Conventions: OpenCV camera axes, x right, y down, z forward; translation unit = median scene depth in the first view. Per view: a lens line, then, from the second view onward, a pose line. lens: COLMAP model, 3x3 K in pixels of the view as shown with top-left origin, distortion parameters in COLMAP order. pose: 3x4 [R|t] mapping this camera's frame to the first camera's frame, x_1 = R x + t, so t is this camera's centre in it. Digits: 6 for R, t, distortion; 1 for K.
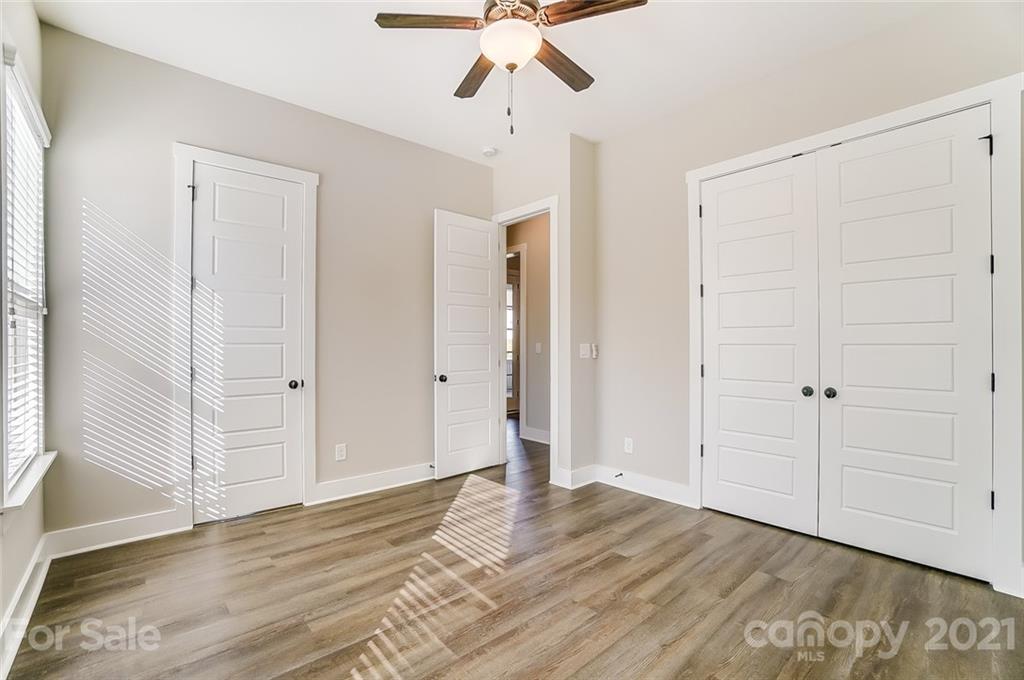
lens RADIAL K [[460.1, 0, 512.4], [0, 460.1, 351.4], [0, 0, 1]] dist [-0.069958, 0.027681]
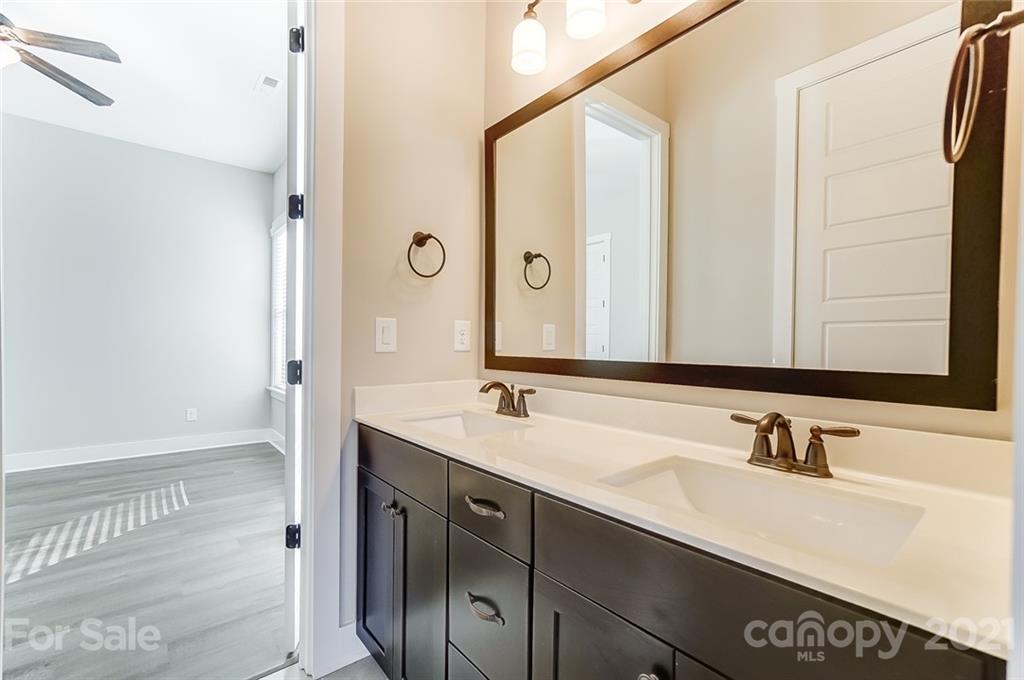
lens RADIAL K [[440.8, 0, 508.7], [0, 440.8, 350.0], [0, 0, 1]] dist [-0.003619, 0.000206]
pose [[-0.999694, -0.018413, 0.016513, -1.273306], [-0.018169, 0.999726, 0.014788, 0.022914], [-0.016781, 0.014483, -0.999754, 2.001425]]
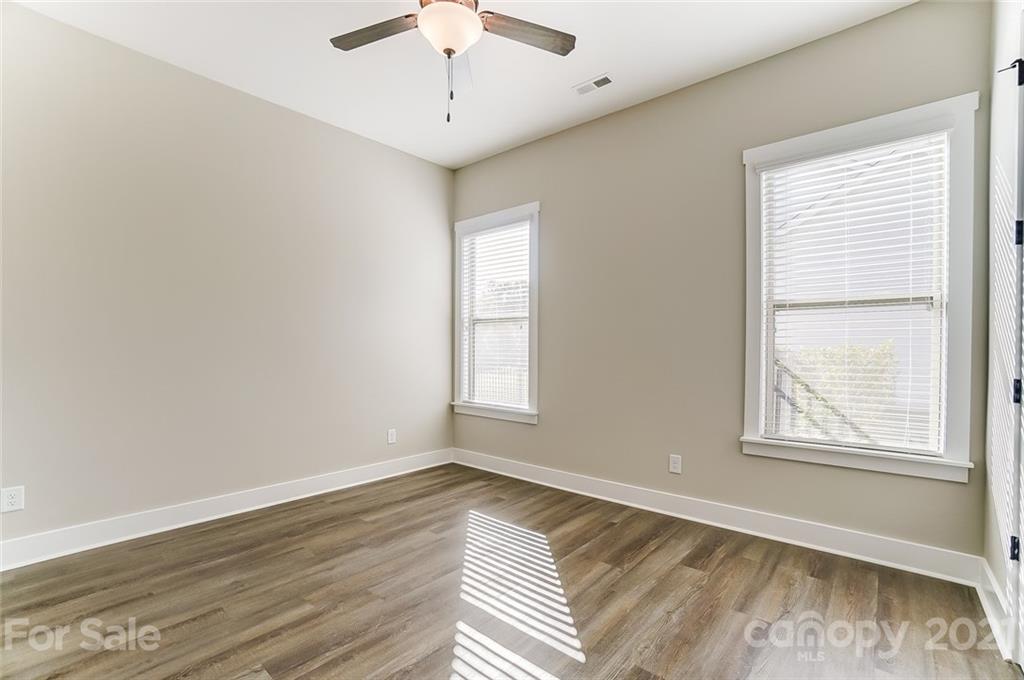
lens RADIAL K [[460.1, 0, 512.4], [0, 460.1, 351.4], [0, 0, 1]] dist [-0.069958, 0.027681]
pose [[-0.990291, -0.004375, -0.138939, -0.004502], [-0.006799, 0.999833, 0.016973, -0.008427], [0.138842, 0.017752, -0.990155, 1.933231]]
